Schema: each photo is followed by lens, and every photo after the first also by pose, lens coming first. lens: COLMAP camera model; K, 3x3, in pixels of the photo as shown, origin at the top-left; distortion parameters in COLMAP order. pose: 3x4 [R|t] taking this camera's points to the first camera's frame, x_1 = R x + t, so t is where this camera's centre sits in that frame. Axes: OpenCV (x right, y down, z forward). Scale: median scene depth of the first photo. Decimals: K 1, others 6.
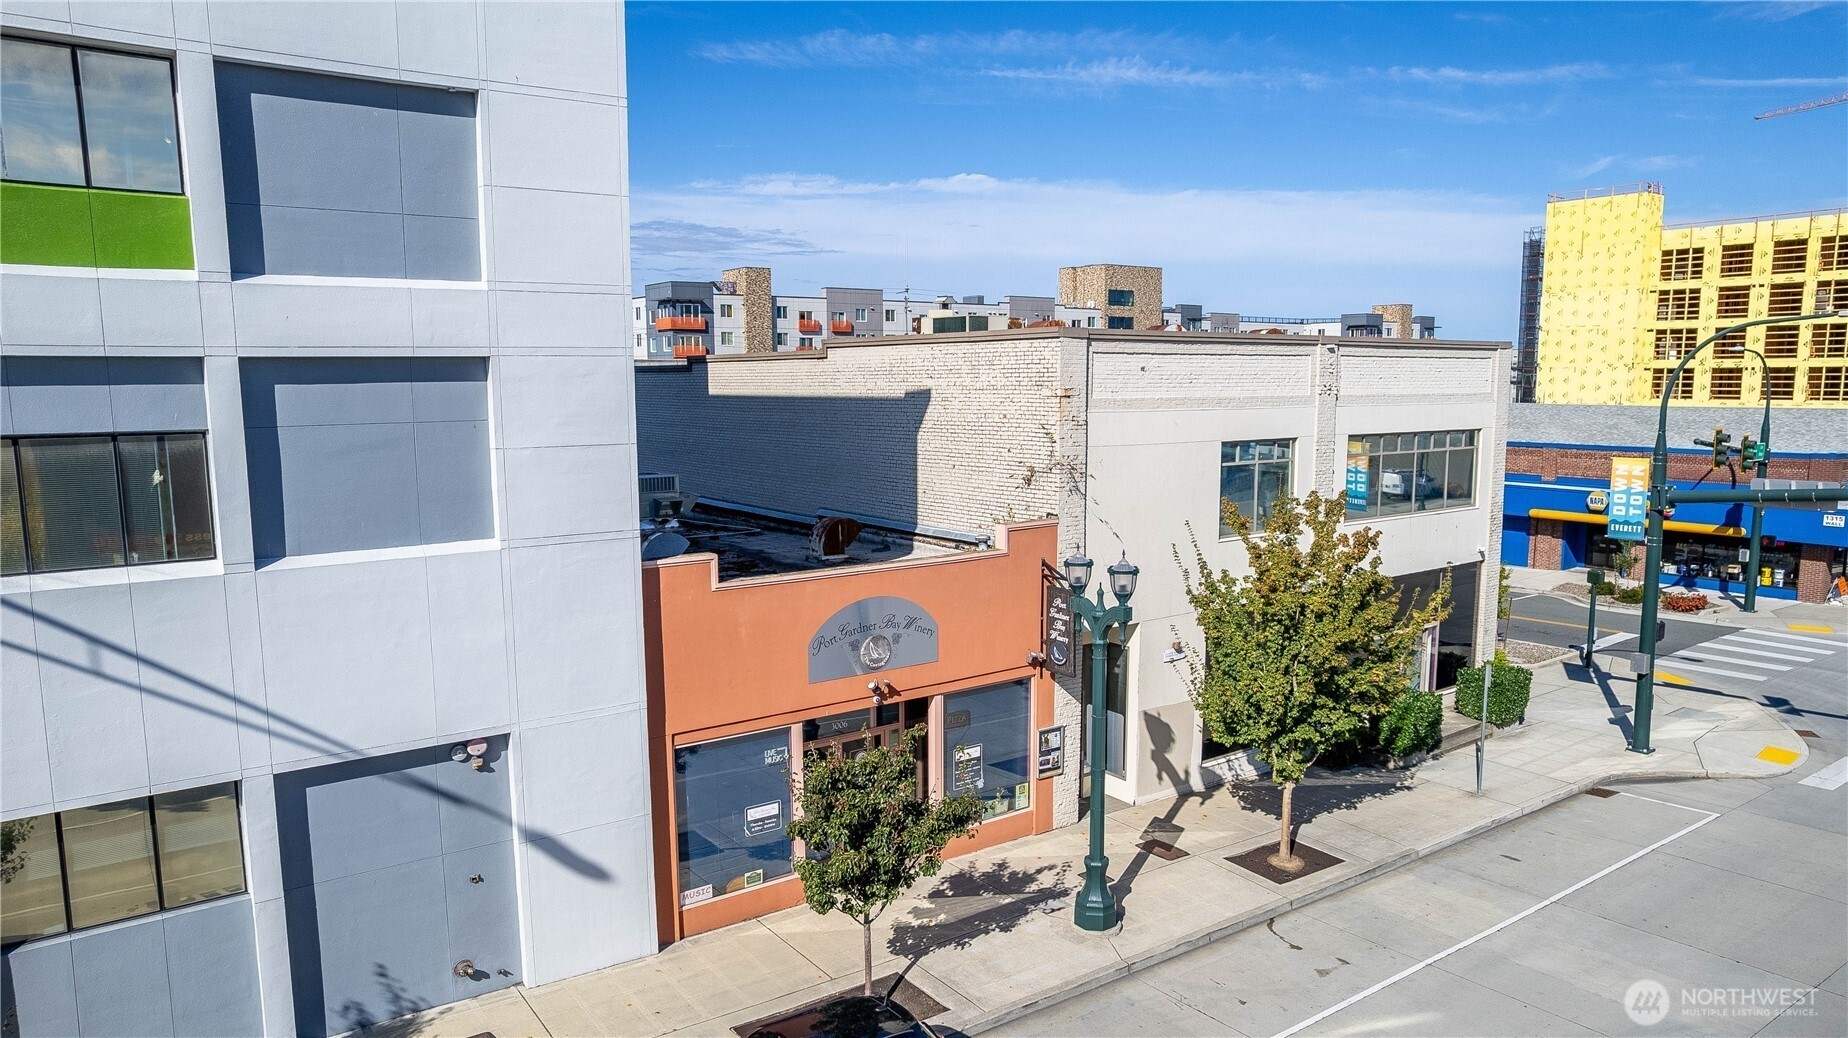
lens RADIAL K [[1197.2, 0, 921.0], [0, 1197.2, 524.1], [0, 0, 1]] dist [-0.005597, 0.002827]
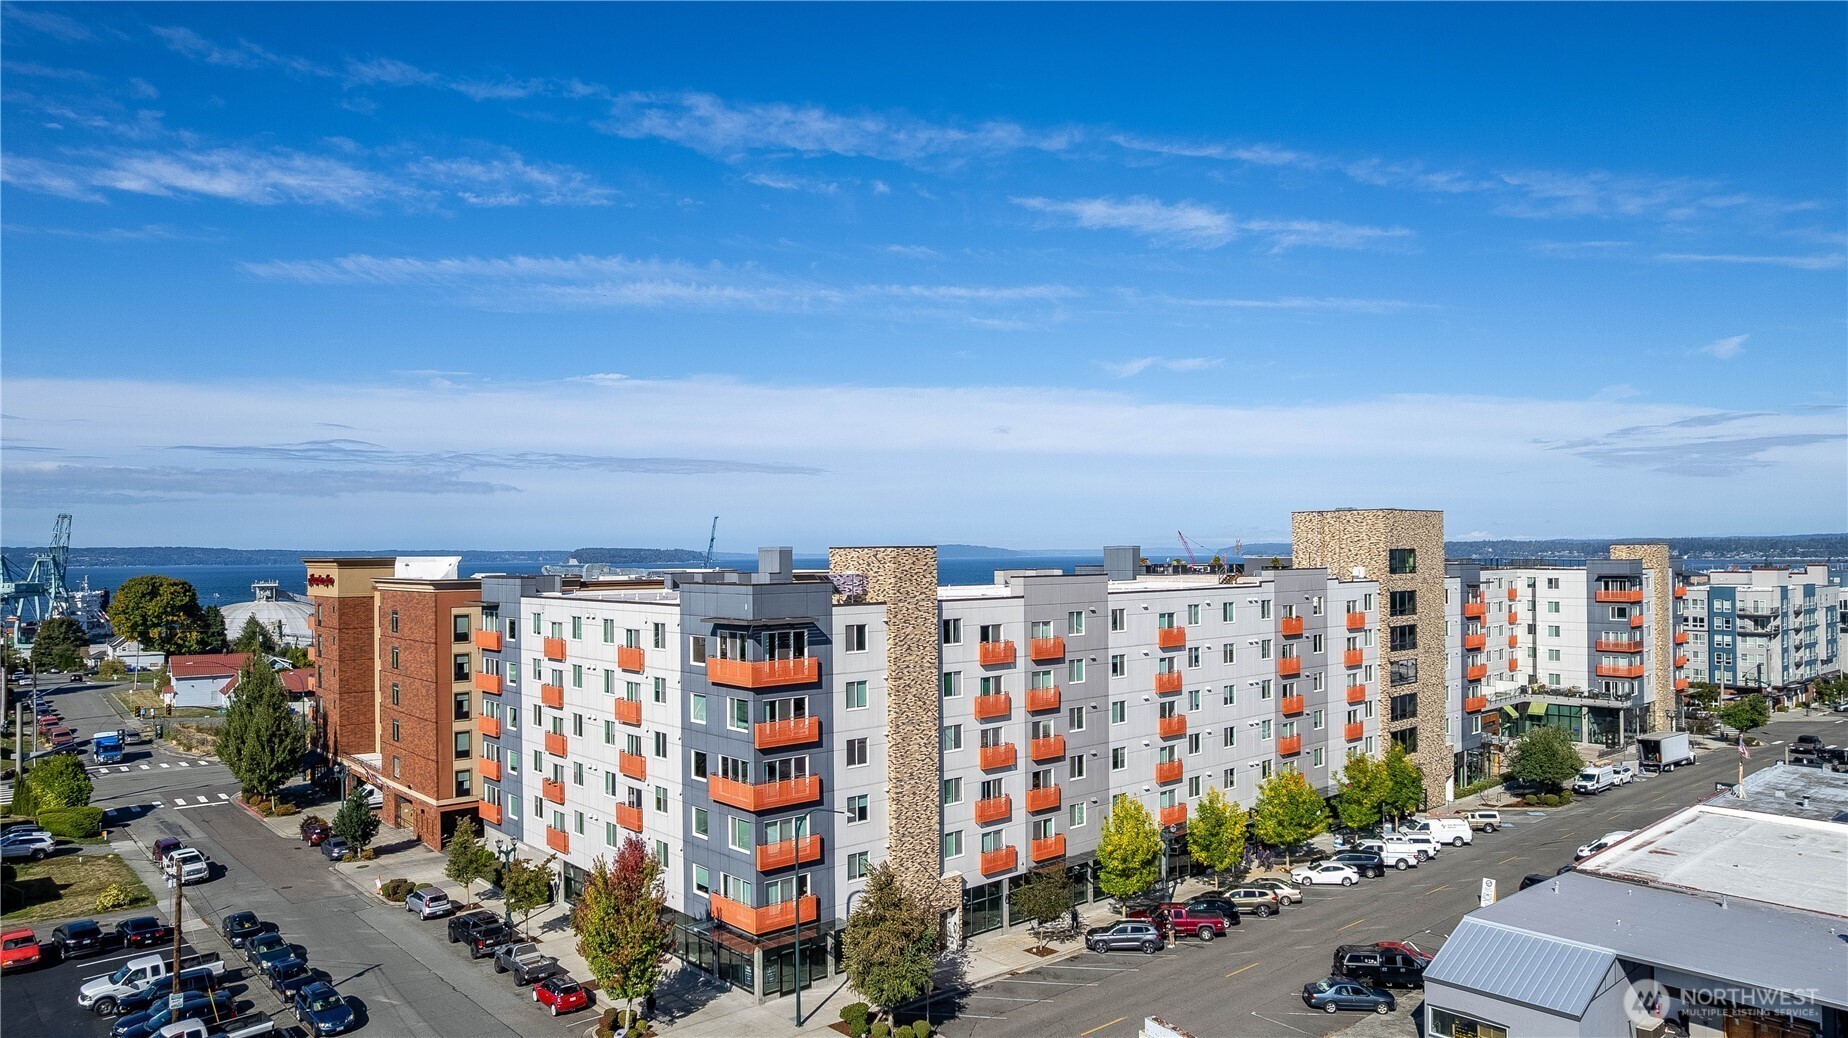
lens RADIAL K [[1197.2, 0, 931.7], [0, 1197.2, 526.2], [0, 0, 1]] dist [-0.005597, 0.002827]
pose [[0.993664, -0.000523, 0.112394, -0.181249], [0.016687, 0.989593, -0.142923, -0.149110], [-0.111149, 0.143893, 0.983331, 0.502850]]
